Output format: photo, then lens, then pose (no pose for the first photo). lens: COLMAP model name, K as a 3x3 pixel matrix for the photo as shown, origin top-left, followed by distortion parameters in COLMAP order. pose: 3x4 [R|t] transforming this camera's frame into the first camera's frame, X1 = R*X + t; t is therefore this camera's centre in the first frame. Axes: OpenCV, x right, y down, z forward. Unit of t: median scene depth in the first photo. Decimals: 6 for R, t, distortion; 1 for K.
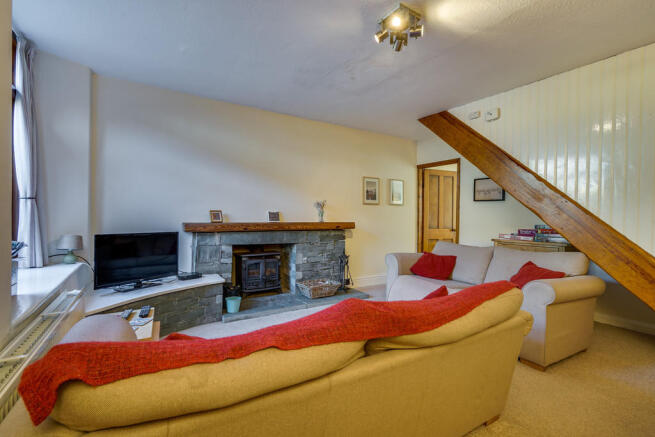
lens RADIAL K [[296.1, 0, 327.5], [0, 296.1, 218.5], [0, 0, 1]] dist [-0.001459, 0.000232]
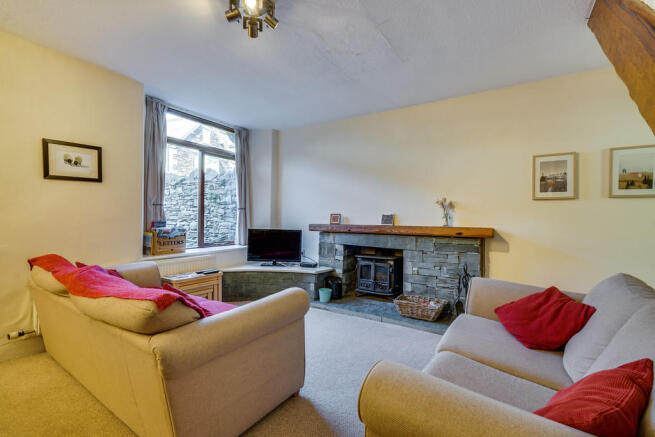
lens RADIAL K [[296.1, 0, 327.5], [0, 296.1, 218.5], [0, 0, 1]] dist [-0.001459, 0.000232]
pose [[0.429376, -0.003913, -0.903117, 0.610637], [-0.014267, 0.999836, -0.011115, 0.004259], [0.903013, 0.017657, 0.429250, 0.427362]]
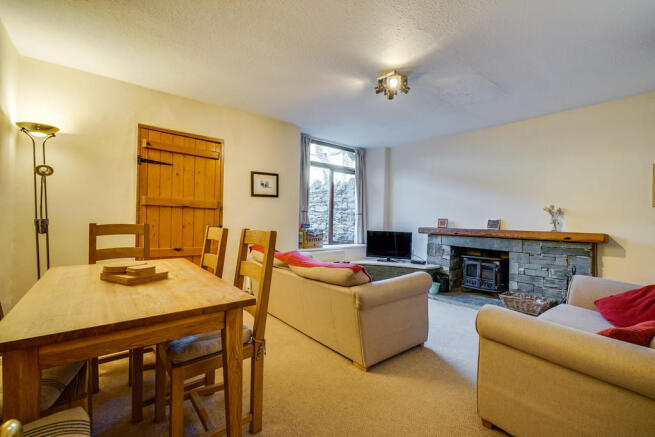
lens RADIAL K [[296.1, 0, 327.5], [0, 296.1, 218.5], [0, 0, 1]] dist [-0.001459, 0.000232]
pose [[0.130816, -0.010295, -0.991353, 0.813481], [-0.025108, 0.999591, -0.013694, 0.002774], [0.991089, 0.026683, 0.130504, 0.276957]]
